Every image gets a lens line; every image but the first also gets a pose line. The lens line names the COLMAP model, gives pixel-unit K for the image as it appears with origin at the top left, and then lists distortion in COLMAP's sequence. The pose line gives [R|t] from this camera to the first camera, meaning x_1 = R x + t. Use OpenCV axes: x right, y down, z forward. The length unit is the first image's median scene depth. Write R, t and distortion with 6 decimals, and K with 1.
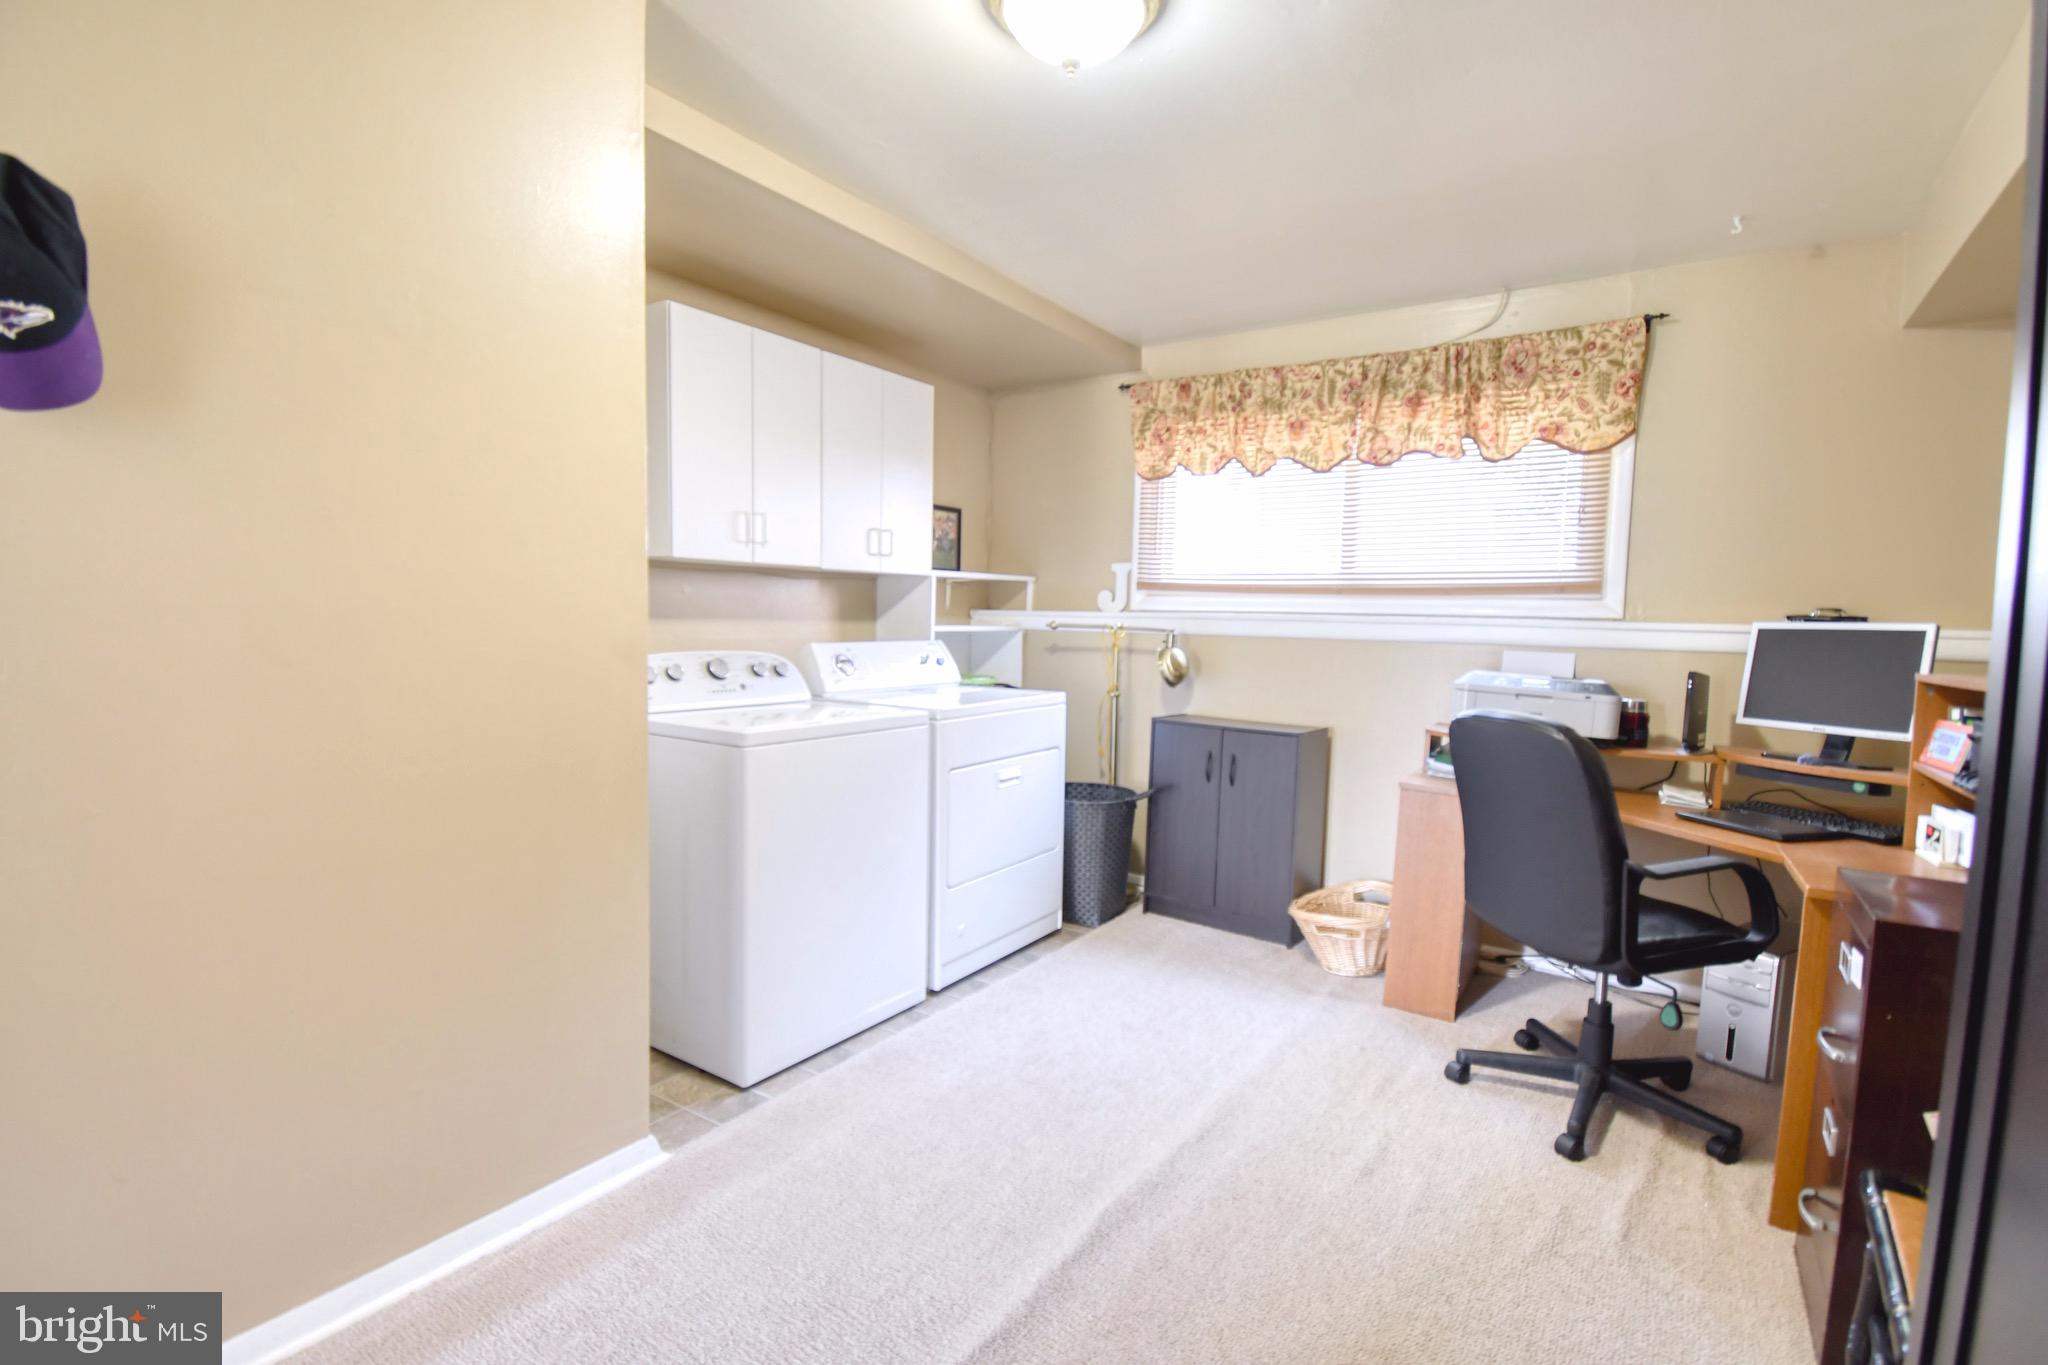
lens RADIAL K [[925.4, 0, 1024.0], [0, 925.4, 682.5], [0, 0, 1]] dist [0.020509, -0.028606]
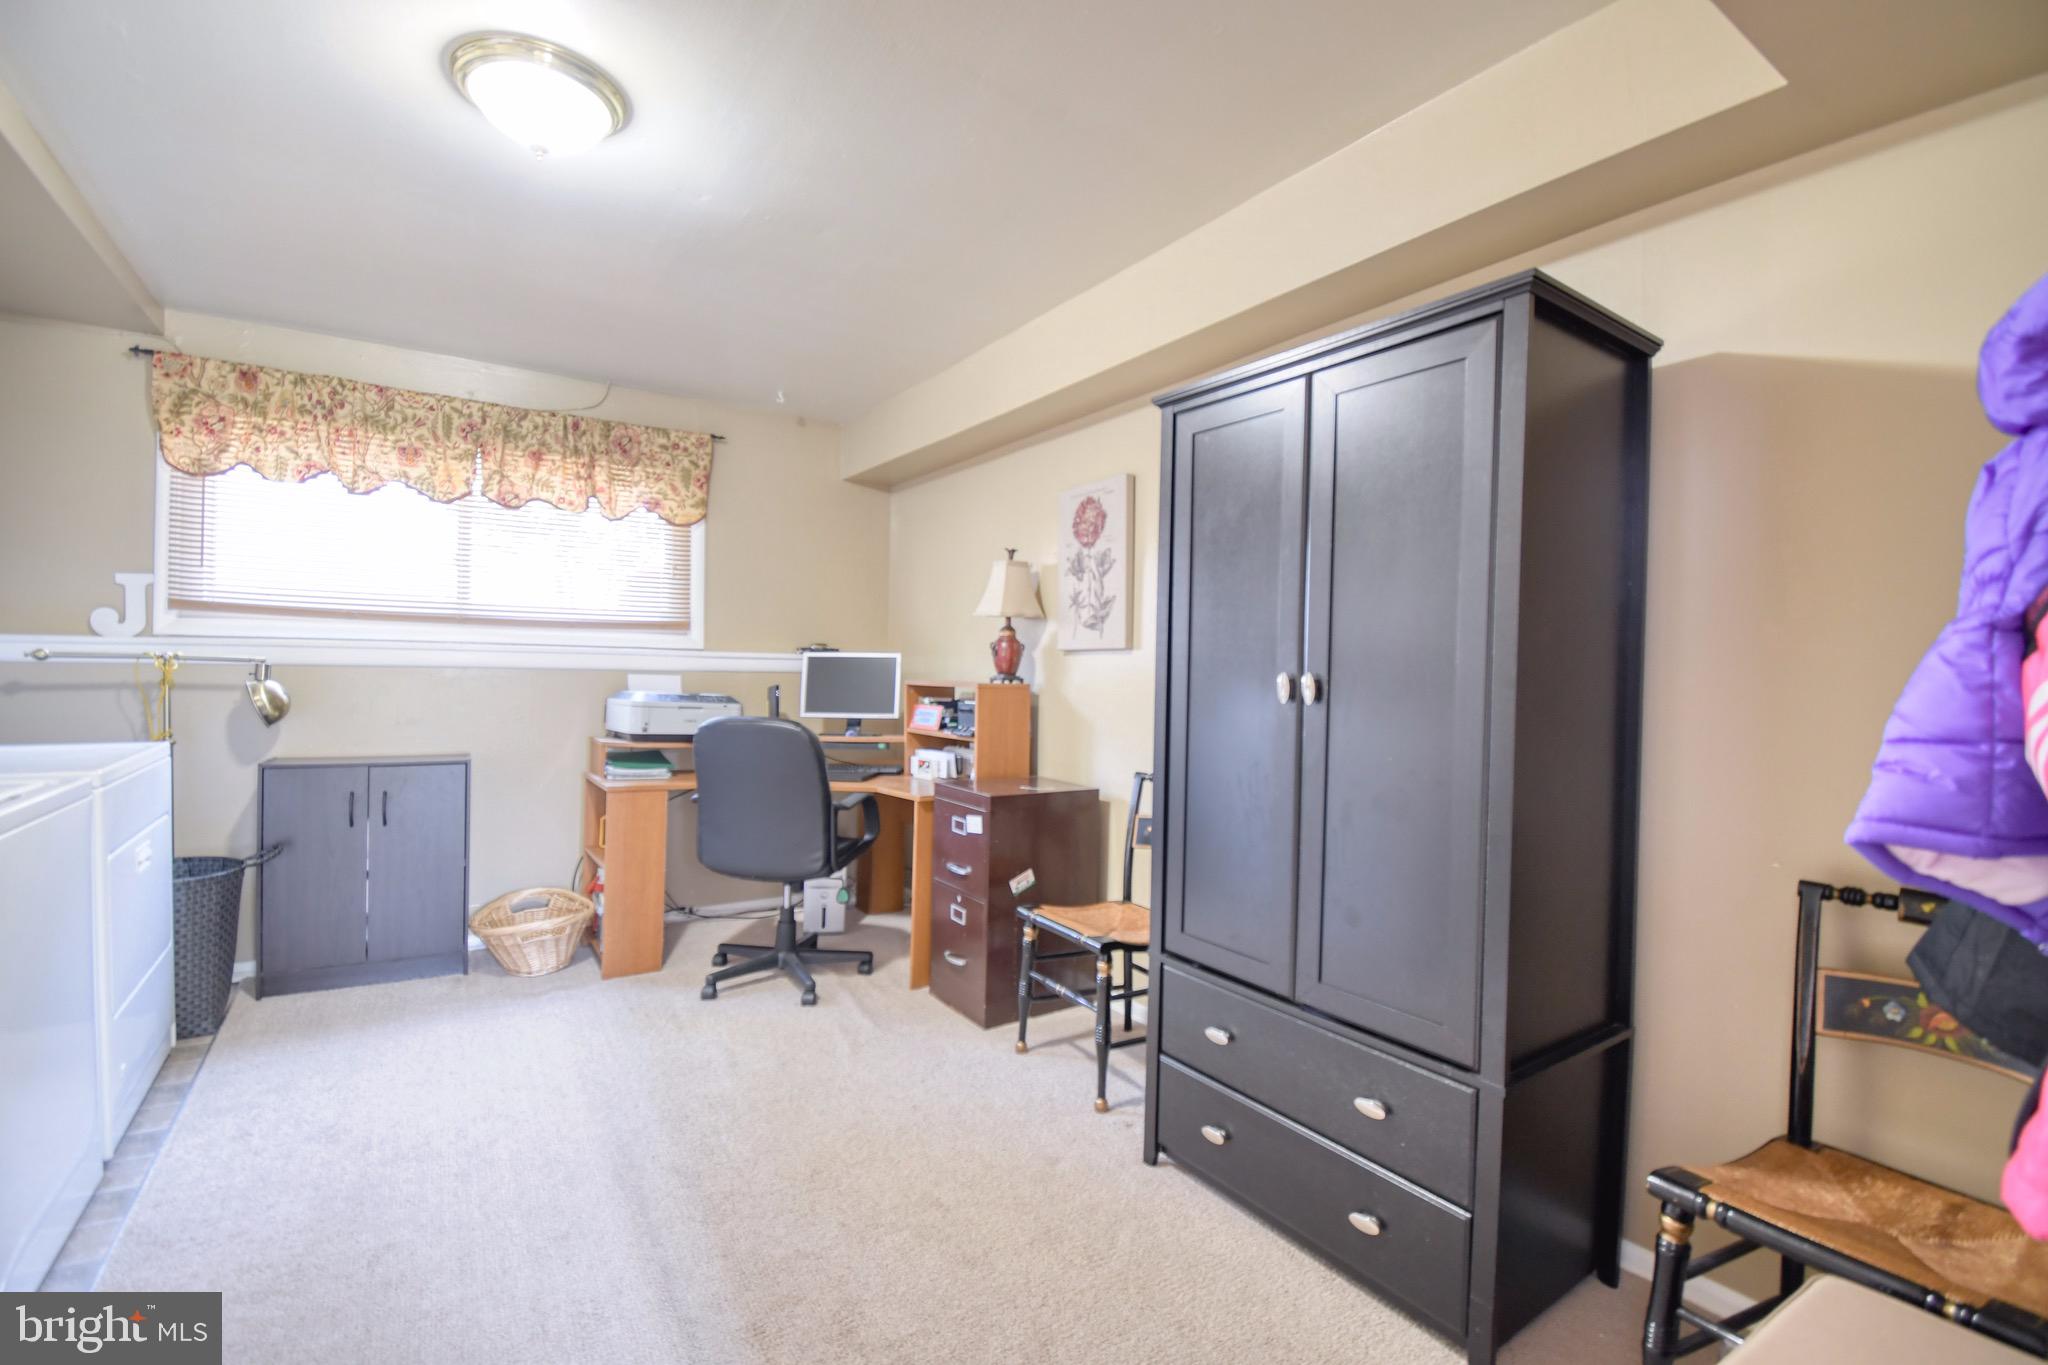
lens RADIAL K [[903.1, 0, 1029.1], [0, 903.1, 670.7], [0, 0, 1]] dist [-0.000651, -0.026142]
pose [[0.369660, -0.019409, 0.928964, -0.370952], [0.054486, 0.998514, -0.000819, -0.008550], [-0.927568, 0.050919, 0.370168, 0.053641]]
